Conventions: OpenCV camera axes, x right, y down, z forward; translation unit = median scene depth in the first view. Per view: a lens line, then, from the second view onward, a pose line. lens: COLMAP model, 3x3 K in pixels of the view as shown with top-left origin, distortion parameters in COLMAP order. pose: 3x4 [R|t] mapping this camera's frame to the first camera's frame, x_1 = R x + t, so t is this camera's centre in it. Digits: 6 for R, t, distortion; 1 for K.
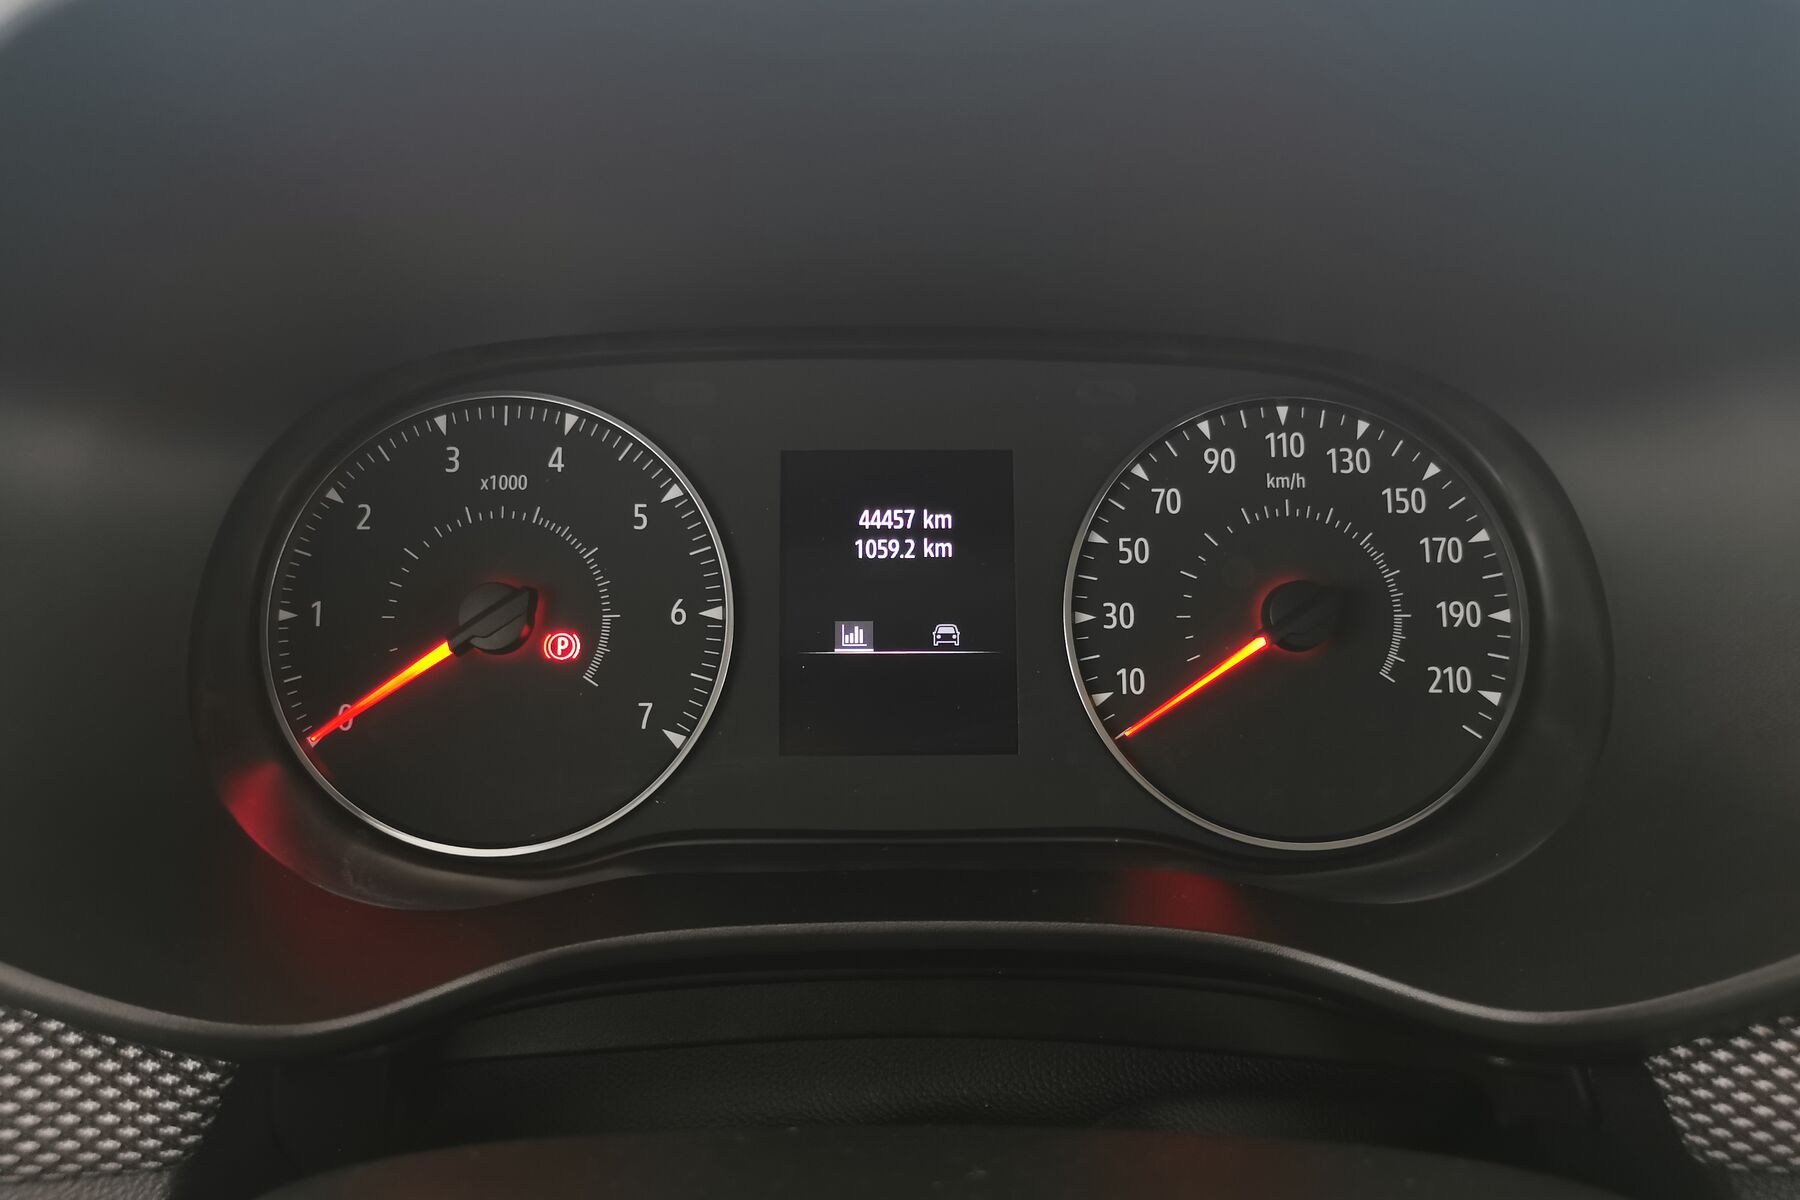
lens RADIAL K [[1415.7, 0, 899.7], [0, 1415.7, 601.9], [0, 0, 1]] dist [0.009263, -0.011063]
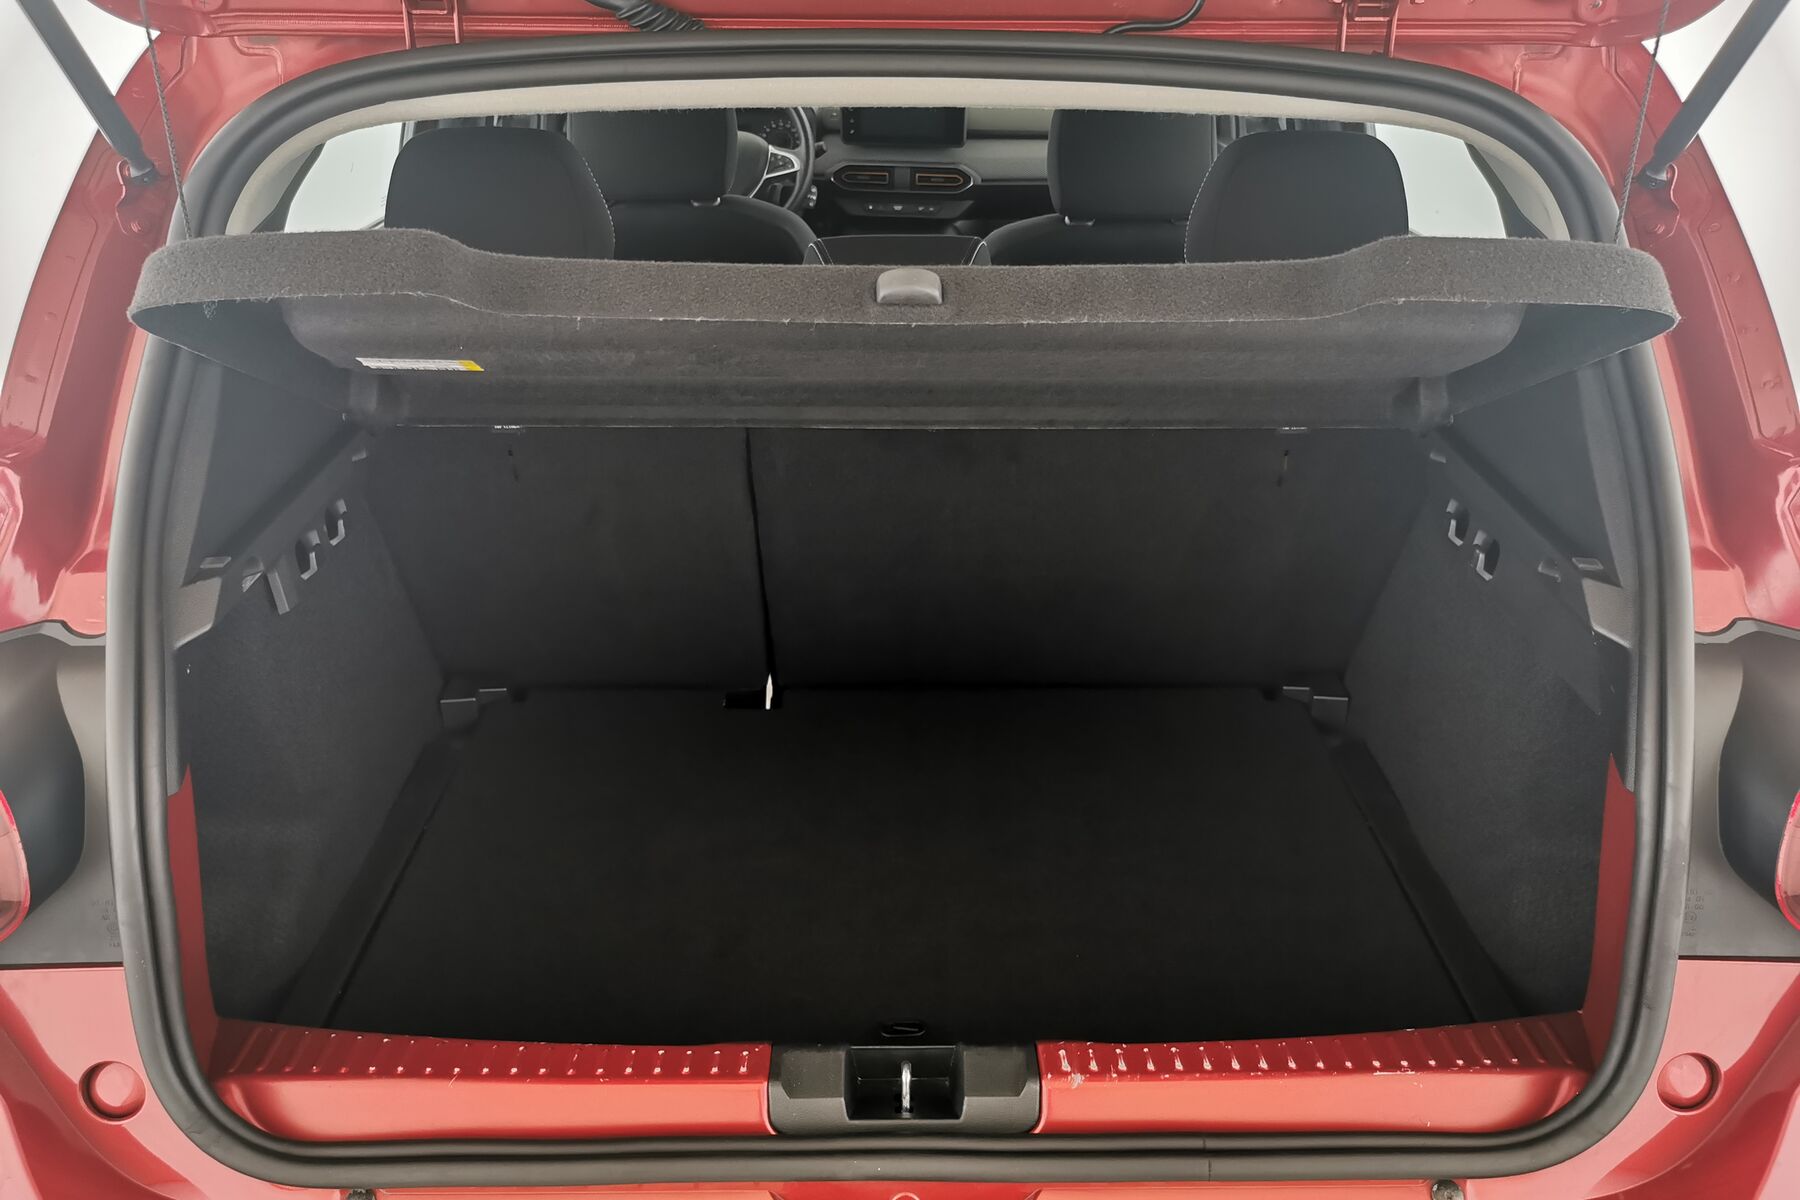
lens RADIAL K [[1415.7, 0, 901.7], [0, 1415.7, 599.1], [0, 0, 1]] dist [0.009263, -0.011063]
pose [[0.999982, 0.006020, -0.000213, 1.097131], [-0.005983, 0.996680, 0.081193, 2.264621], [0.000702, -0.081190, 0.996698, -8.627492]]
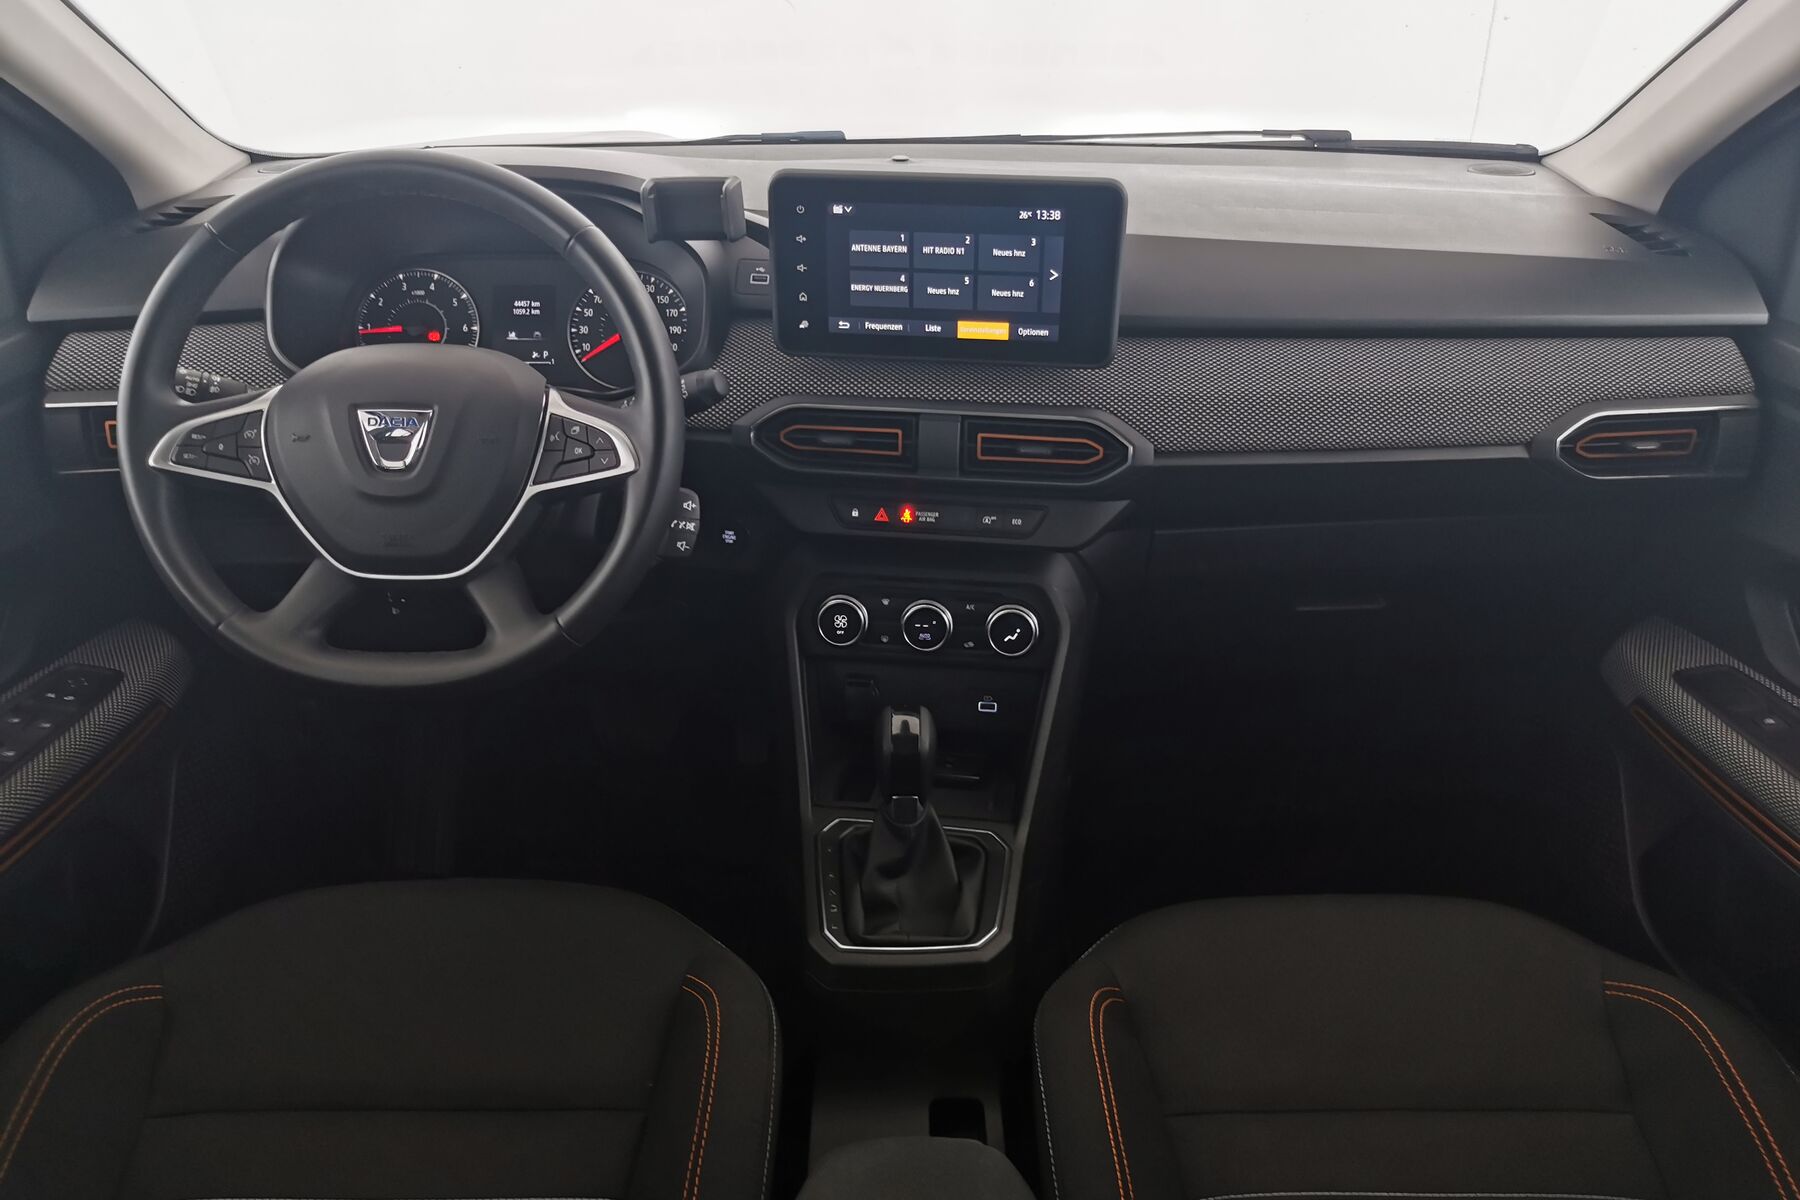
lens RADIAL K [[1415.7, 0, 911.3], [0, 1415.7, 593.5], [0, 0, 1]] dist [0.009263, -0.011063]
pose [[0.999992, 0.003812, 0.000993, 1.013217], [-0.003872, 0.997535, 0.070069, 0.436295], [-0.000723, -0.070072, 0.997542, -2.766027]]
